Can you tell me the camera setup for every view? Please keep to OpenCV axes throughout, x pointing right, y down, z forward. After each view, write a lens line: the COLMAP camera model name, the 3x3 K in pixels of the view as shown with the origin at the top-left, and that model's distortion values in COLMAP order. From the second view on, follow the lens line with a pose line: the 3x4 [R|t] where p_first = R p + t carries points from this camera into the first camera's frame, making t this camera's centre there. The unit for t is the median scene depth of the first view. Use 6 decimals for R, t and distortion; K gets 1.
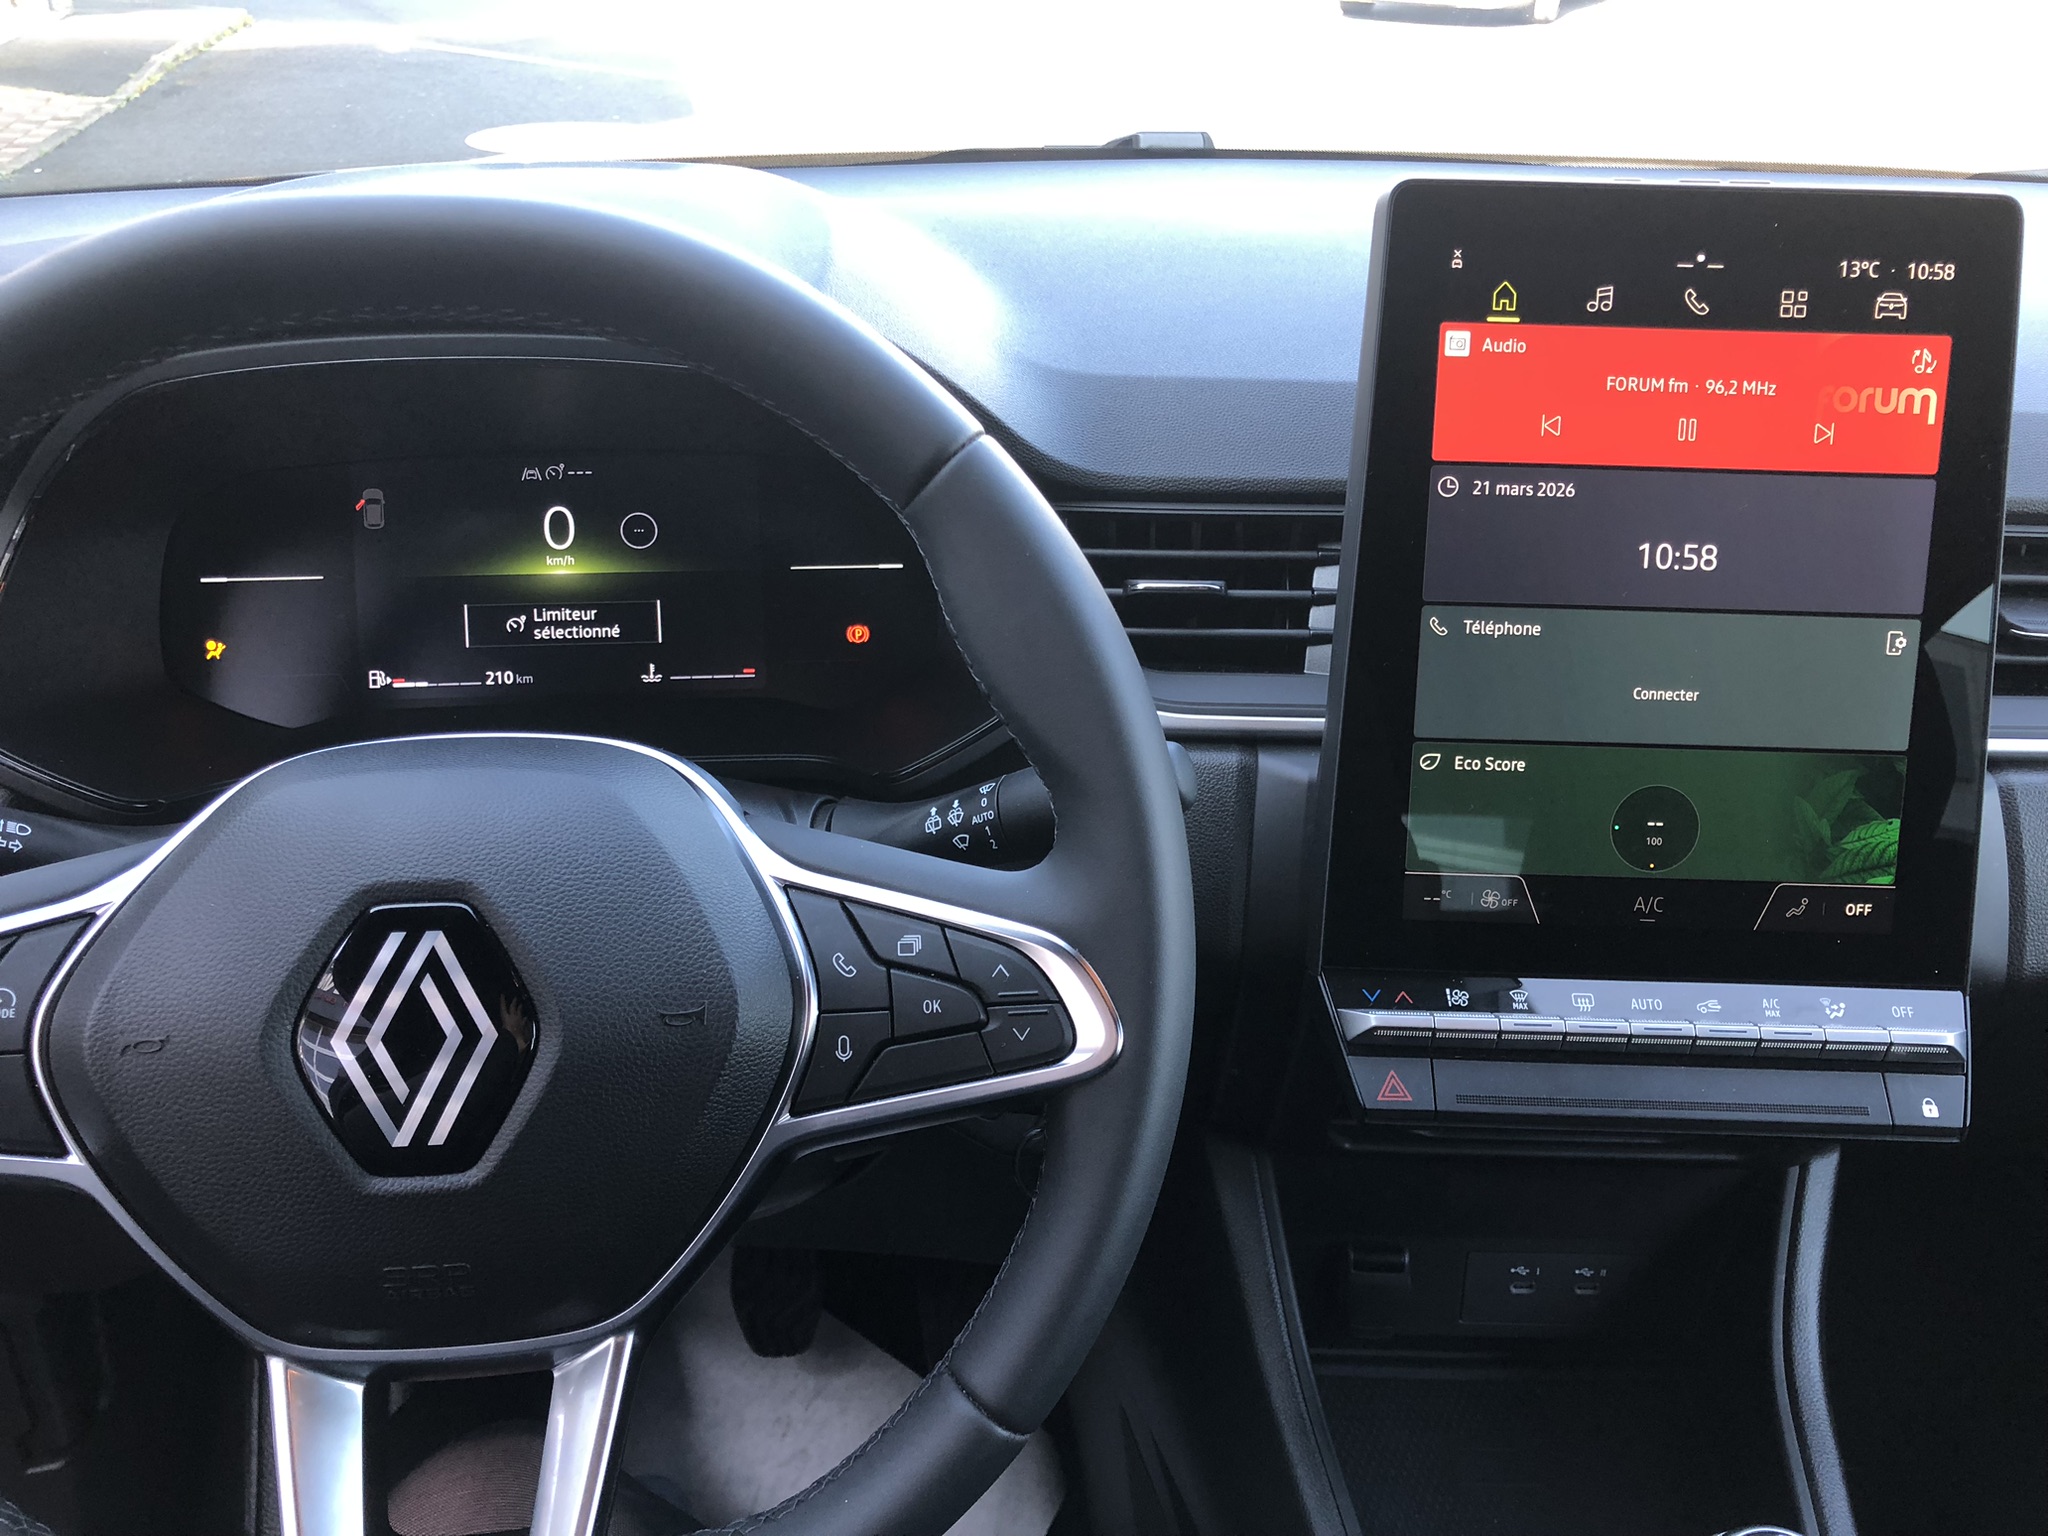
lens RADIAL K [[1665.5, 0, 1023.5], [0, 1665.5, 774.3], [0, 0, 1]] dist [0.034472, -0.024577]
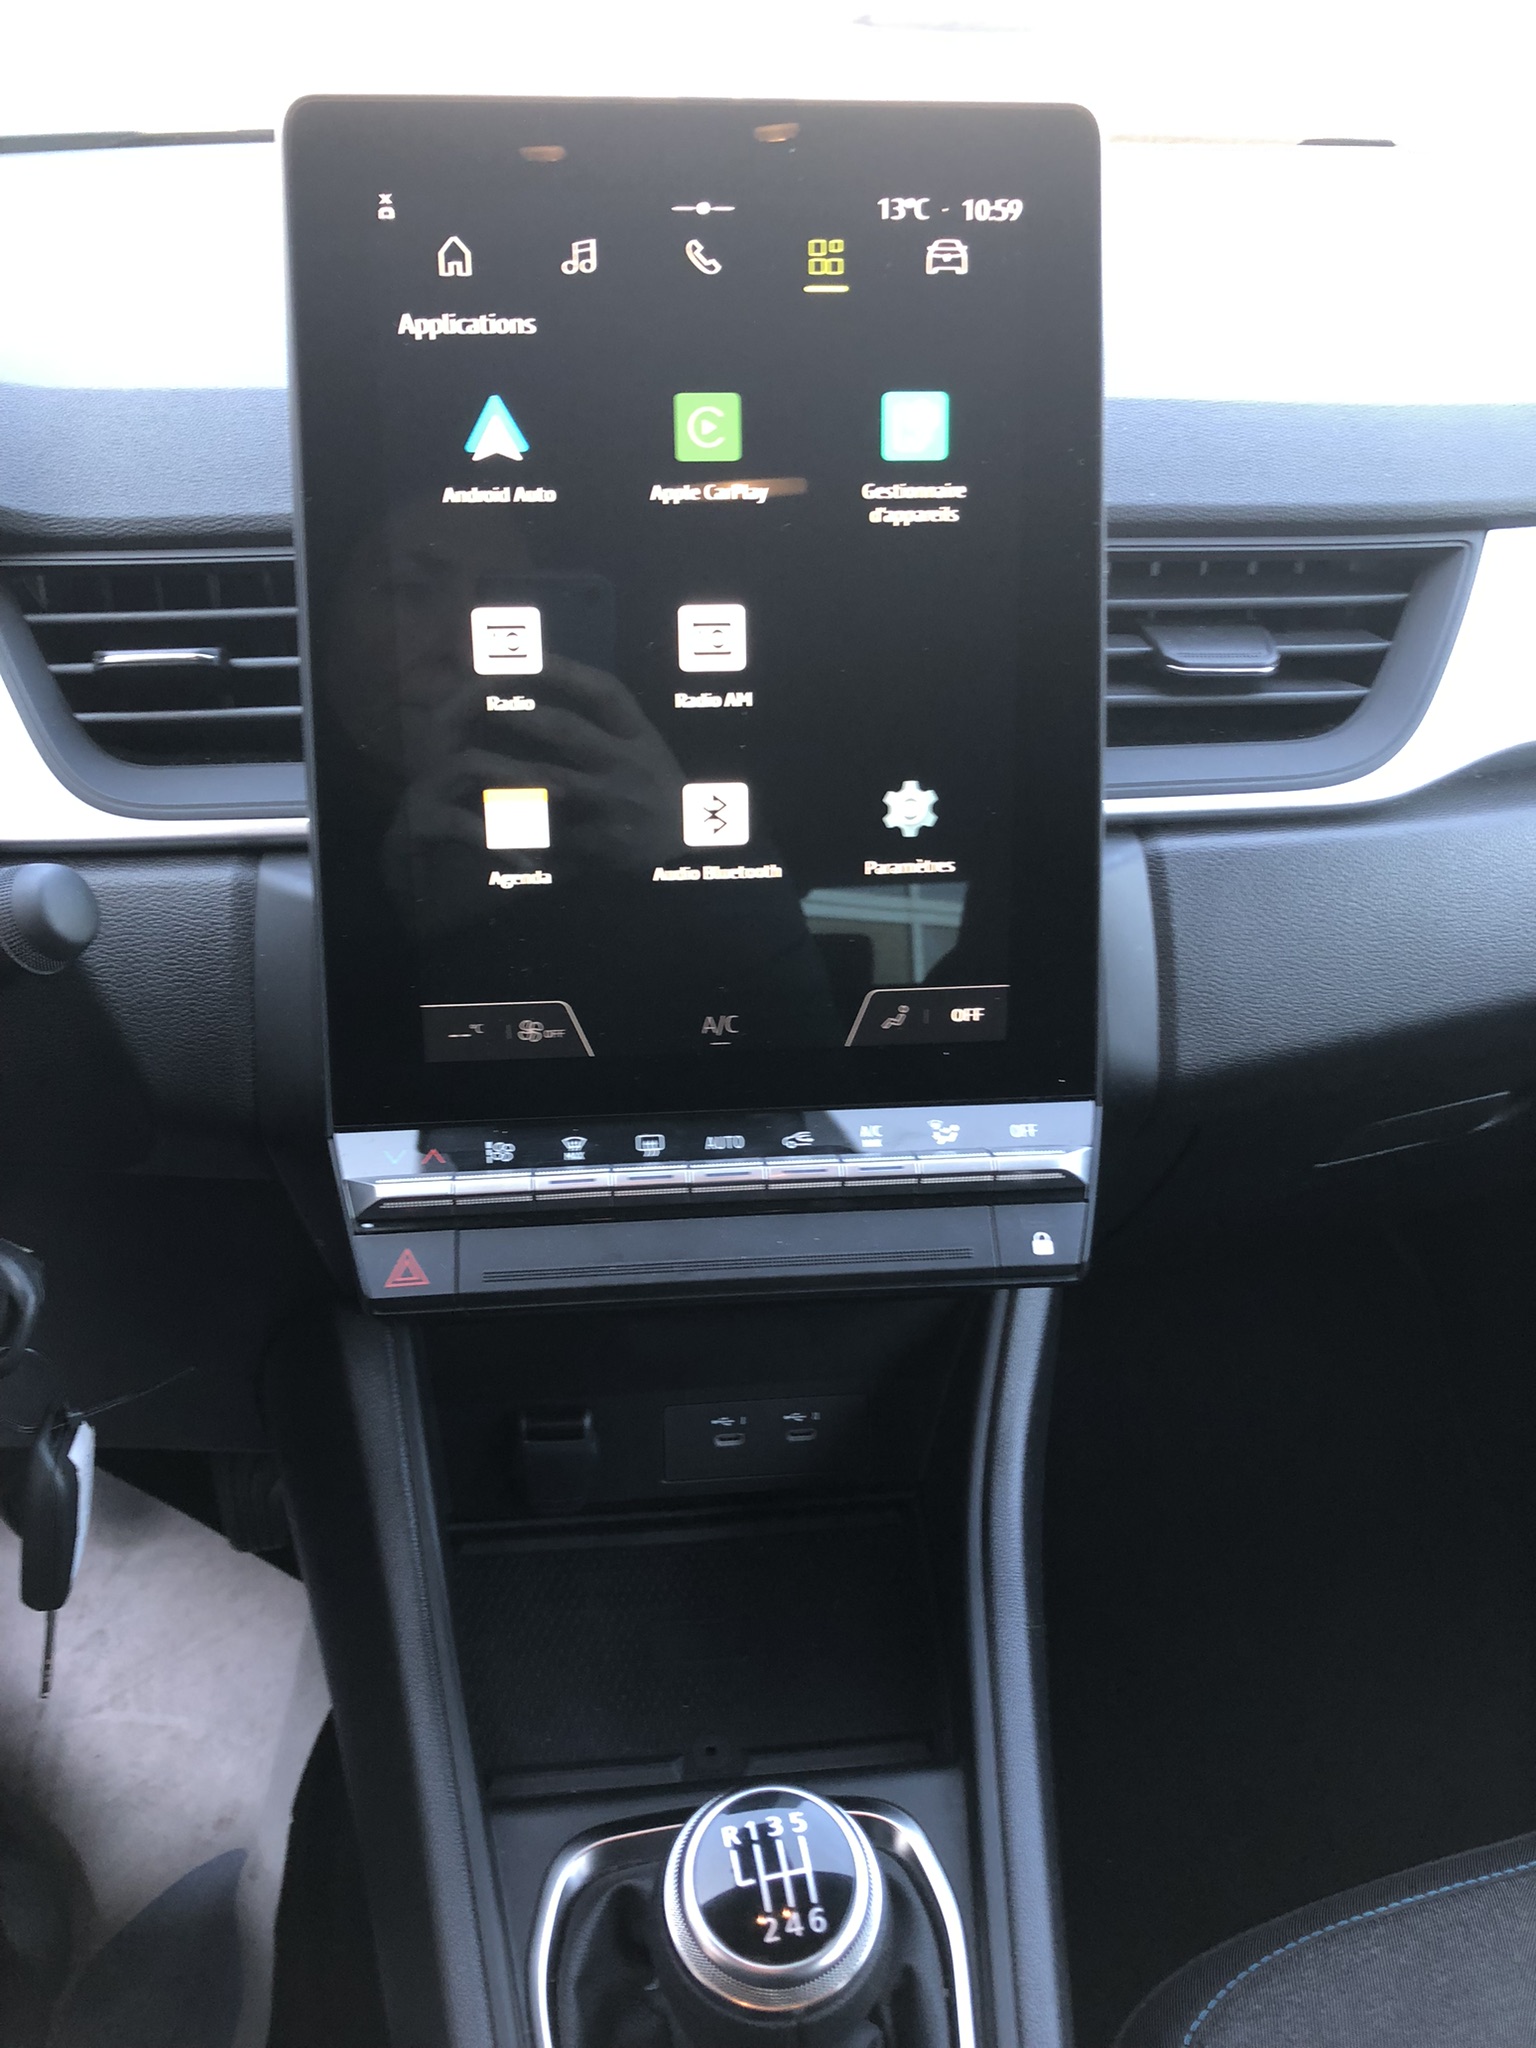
lens RADIAL K [[1665.5, 0, 769.5], [0, 1665.5, 1020.2], [0, 0, 1]] dist [0.034472, -0.024577]
pose [[0.995012, -0.064697, 0.075937, 0.336162], [0.056008, 0.992191, 0.111447, -0.015110], [-0.082554, -0.106638, 0.990865, 0.181533]]
